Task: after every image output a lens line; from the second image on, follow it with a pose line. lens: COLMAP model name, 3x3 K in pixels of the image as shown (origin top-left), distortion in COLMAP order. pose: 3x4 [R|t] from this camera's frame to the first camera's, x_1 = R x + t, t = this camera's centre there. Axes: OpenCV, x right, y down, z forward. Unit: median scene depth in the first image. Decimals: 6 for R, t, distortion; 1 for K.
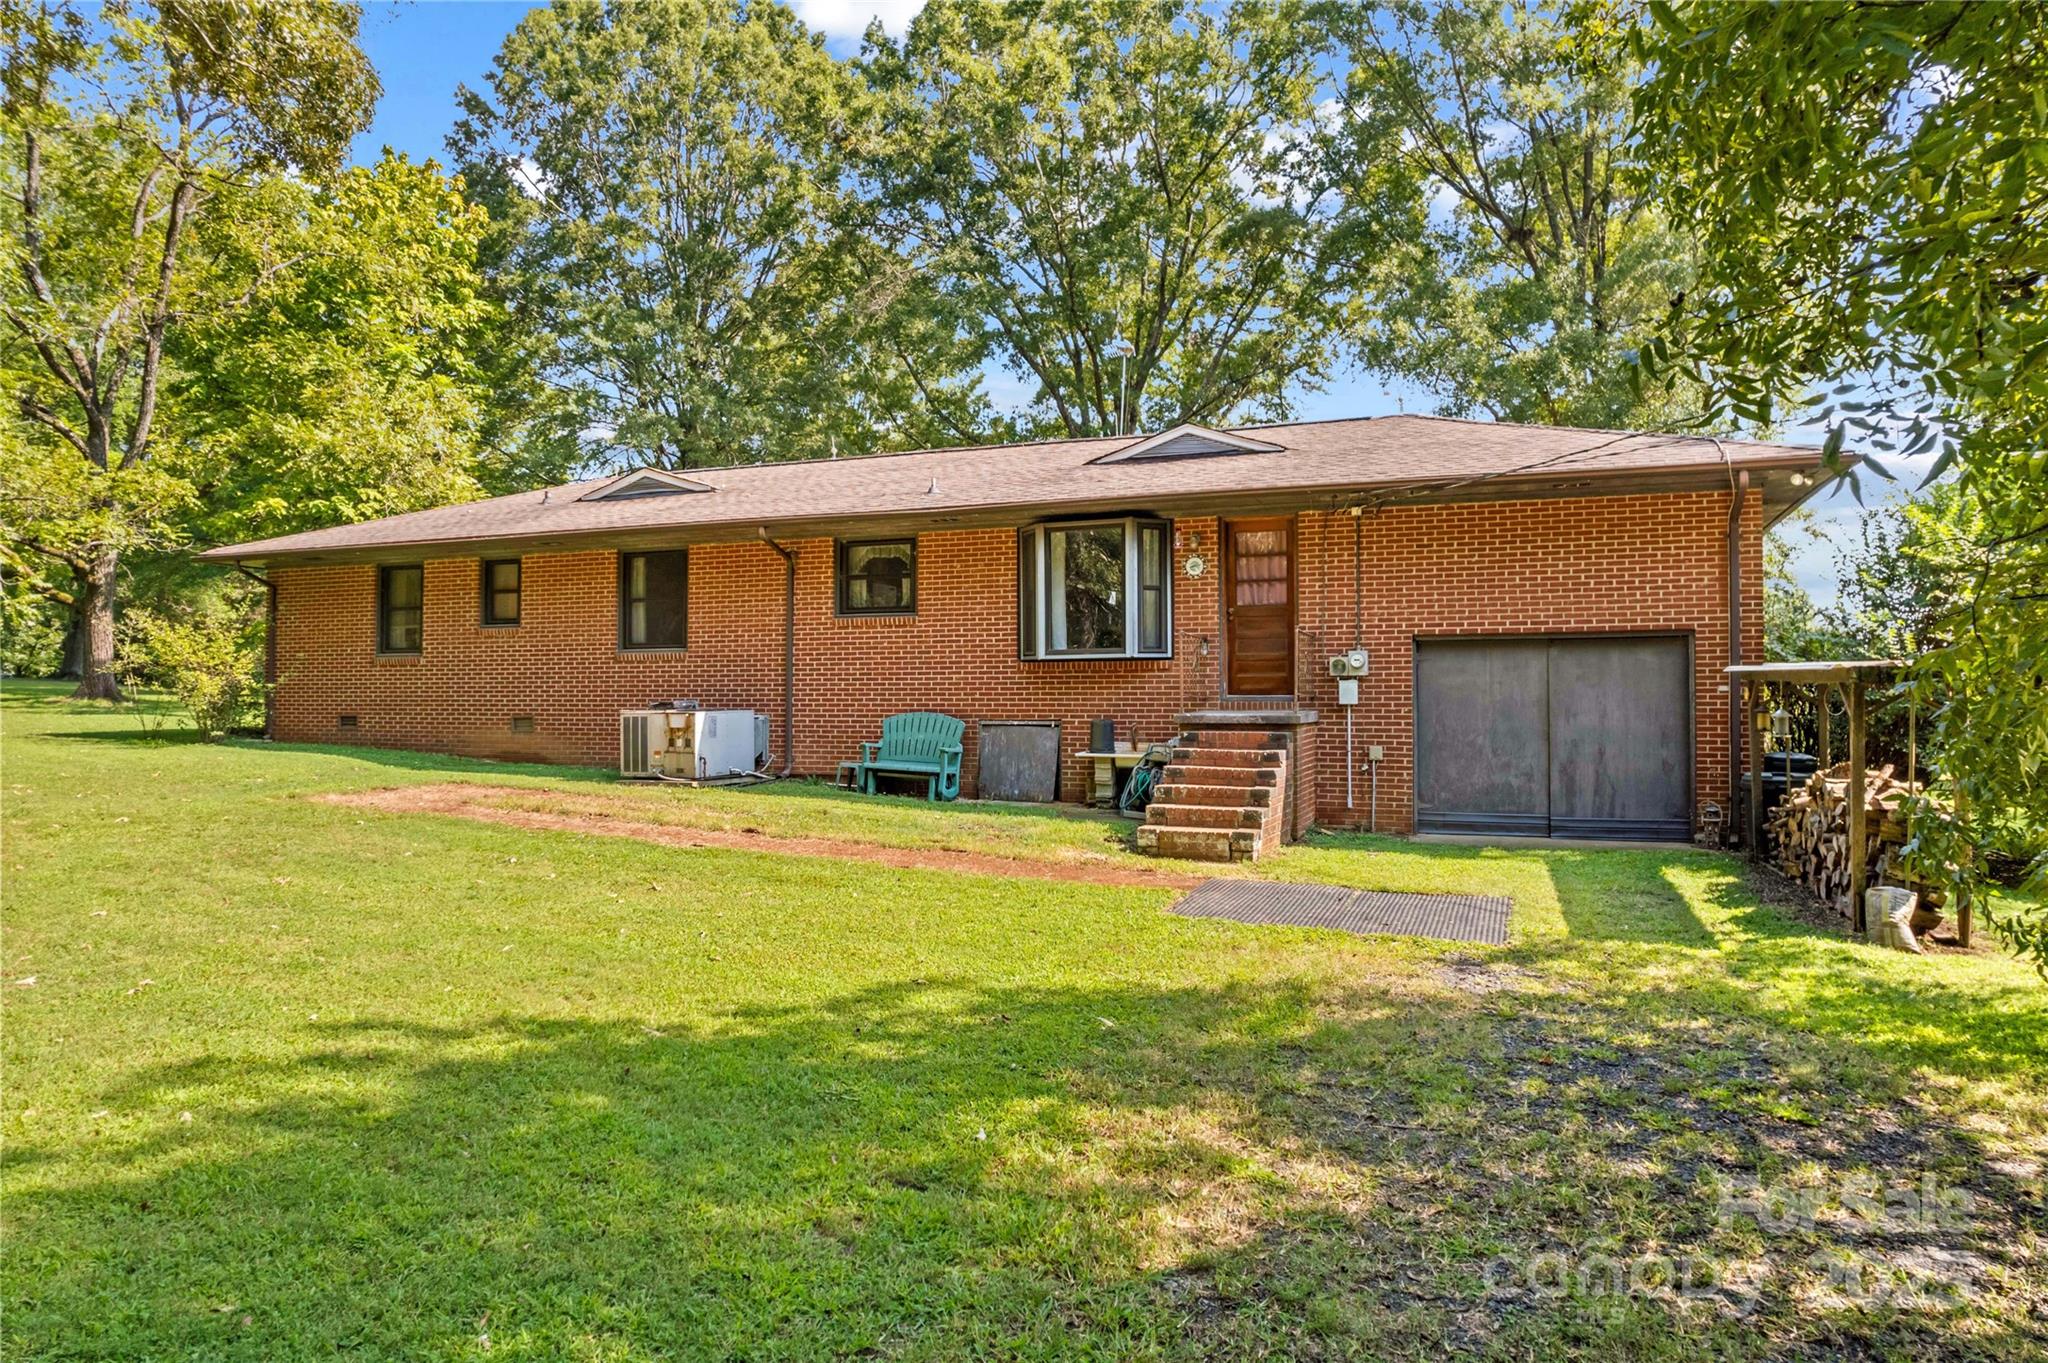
lens RADIAL K [[1408.2, 0, 1024.0], [0, 1408.2, 681.5], [0, 0, 1]] dist [-0.060897, 0.000182]
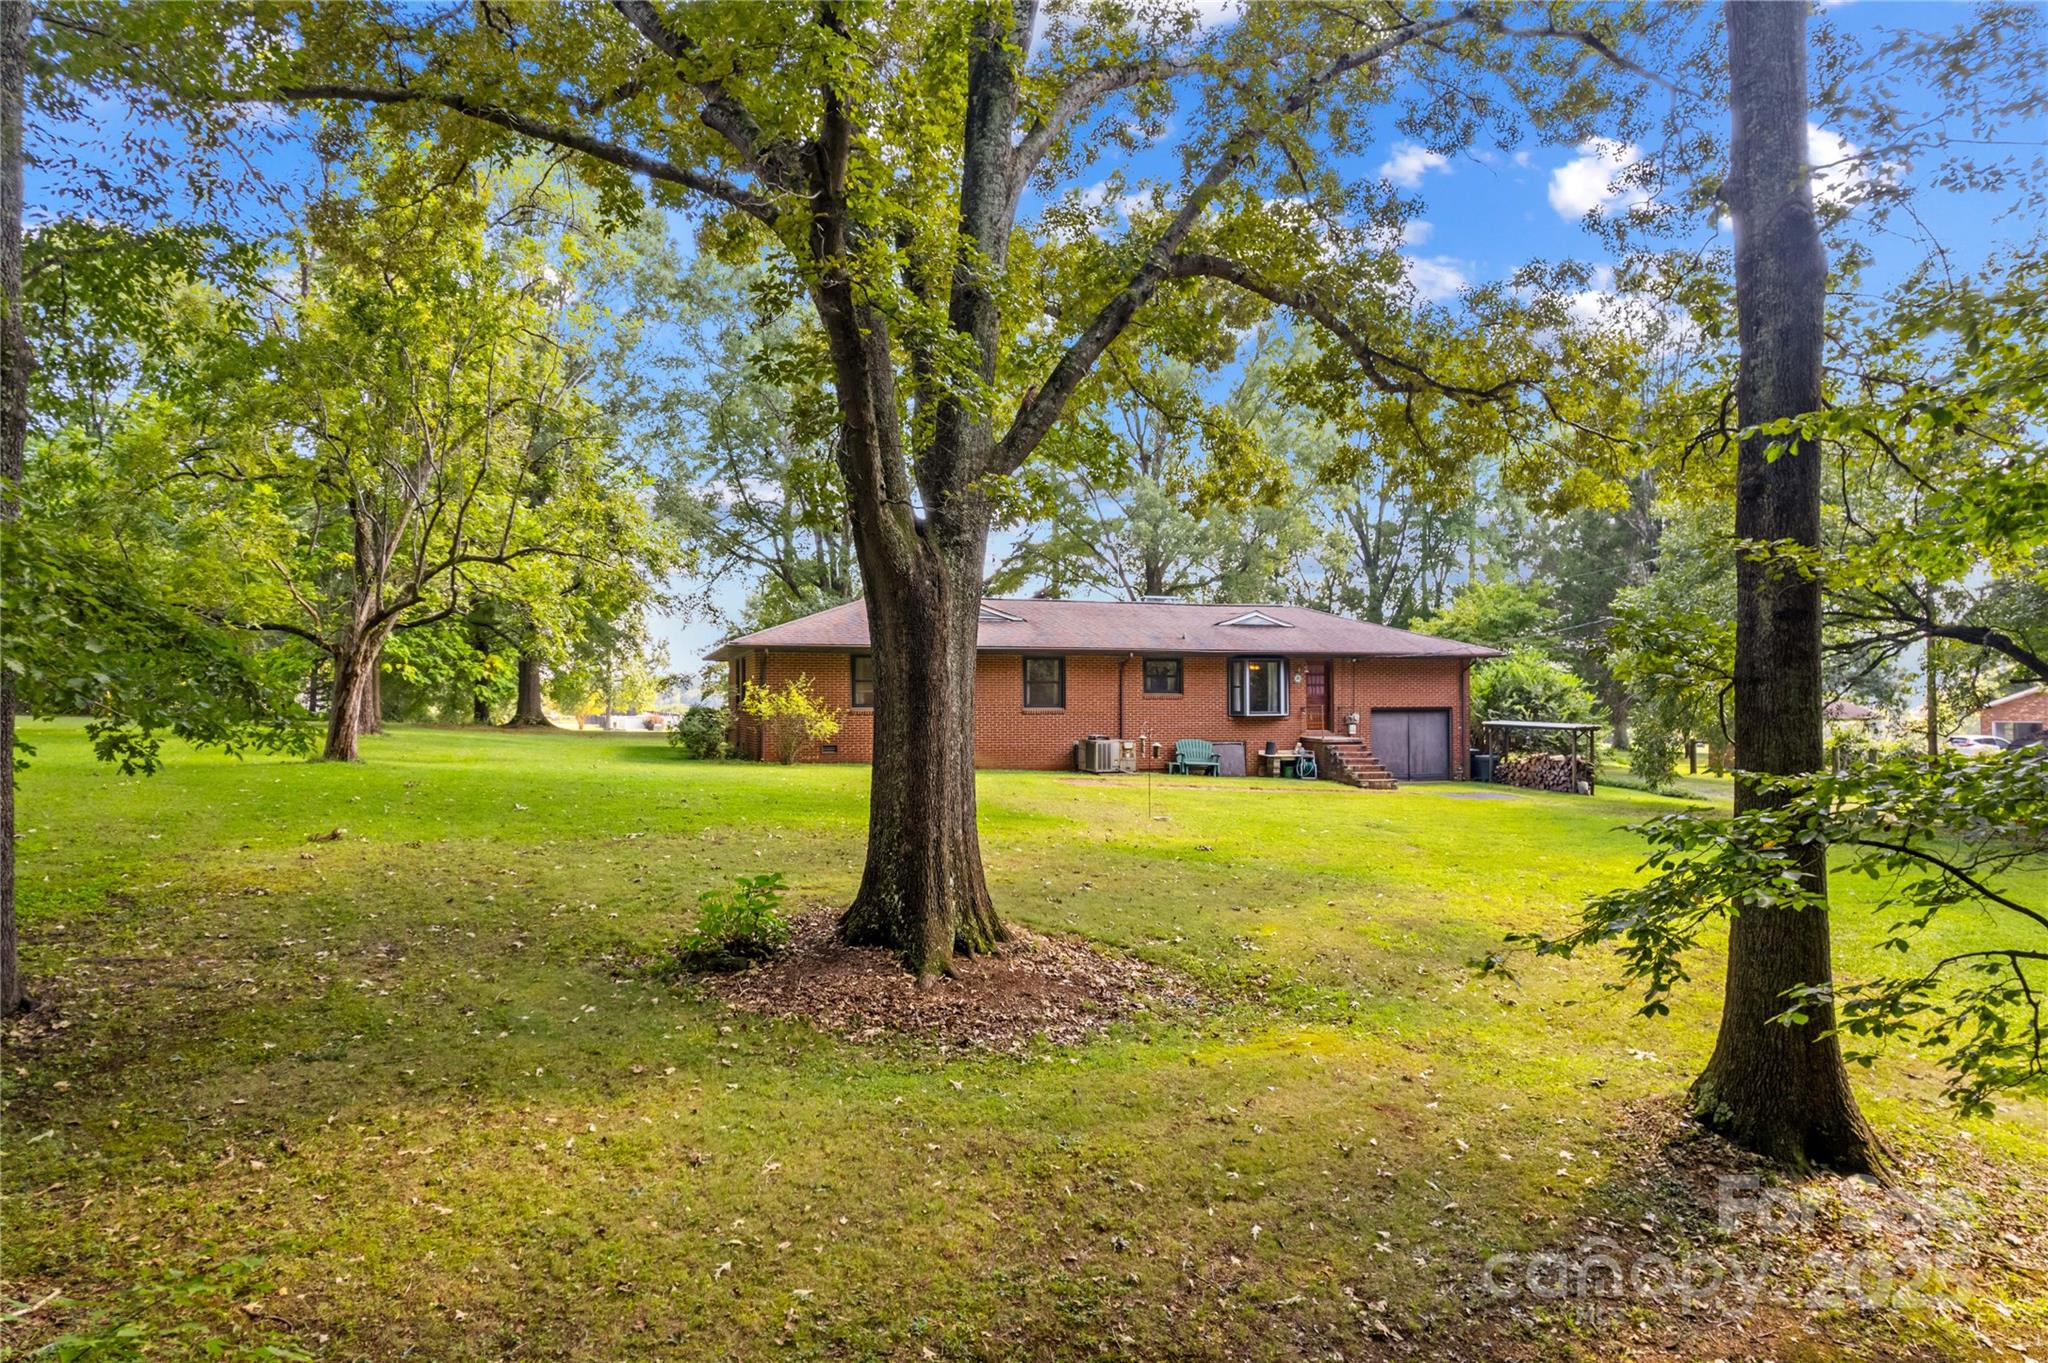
lens RADIAL K [[1372.3, 0, 1017.9], [0, 1372.3, 712.7], [0, 0, 1]] dist [-0.078233, 0.073957]
pose [[0.746204, -0.004222, 0.665704, -1.755419], [-0.011594, 0.999746, 0.019337, -0.059137], [-0.665617, -0.022147, 0.745965, -0.451561]]
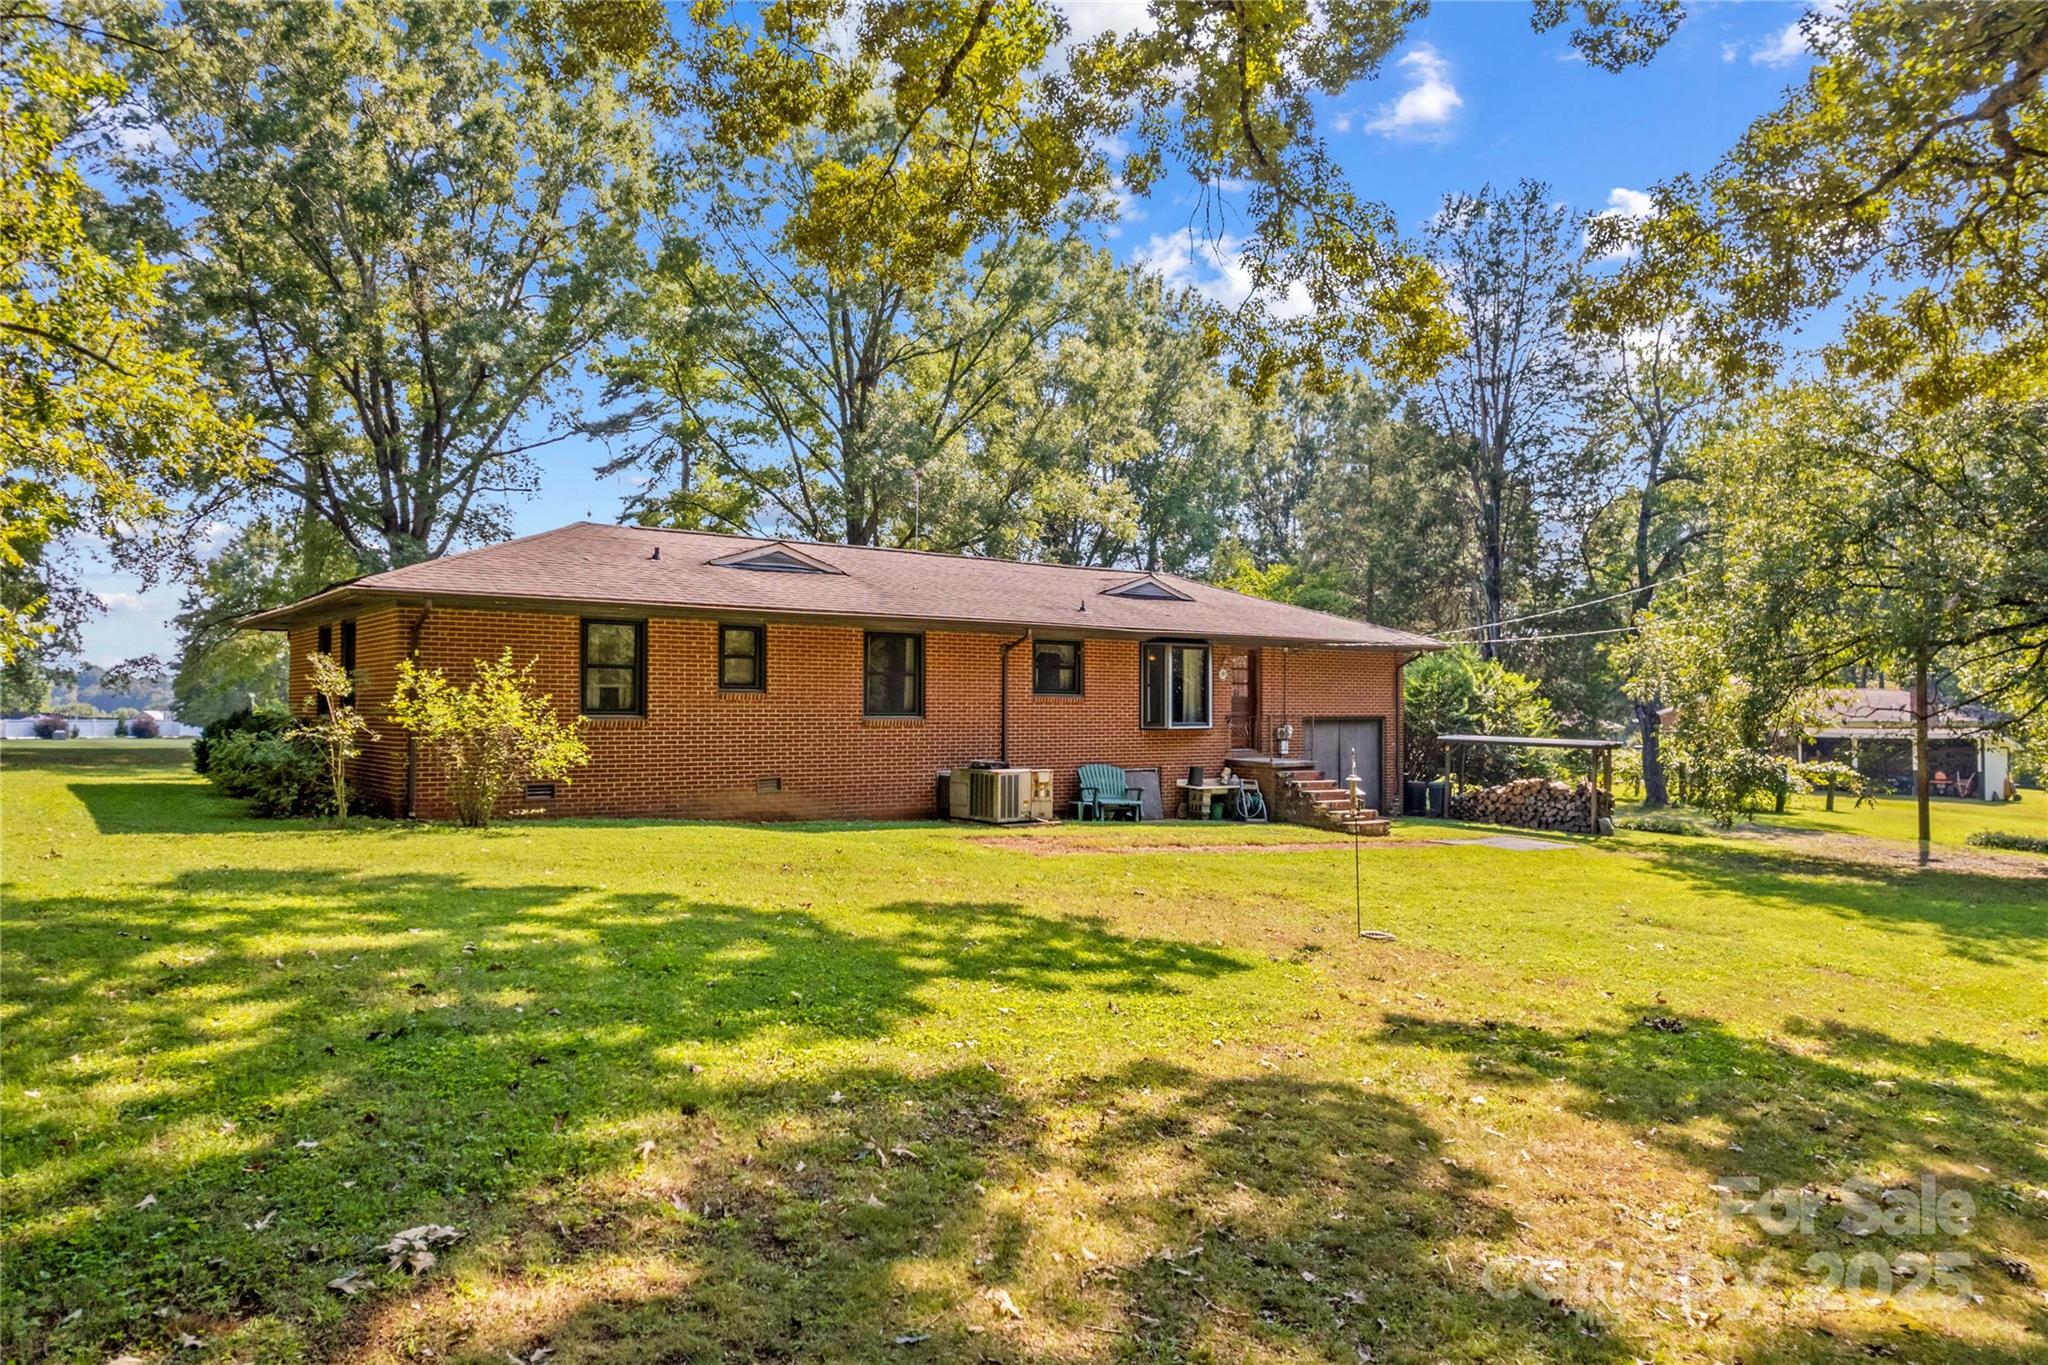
lens RADIAL K [[1408.2, 0, 1024.0], [0, 1408.2, 682.5], [0, 0, 1]] dist [-0.060897, 0.000182]
pose [[0.459140, 0.019408, 0.888152, -1.417515], [-0.020210, 0.999731, -0.011399, -0.044580], [-0.888134, -0.012716, 0.459408, 0.405442]]
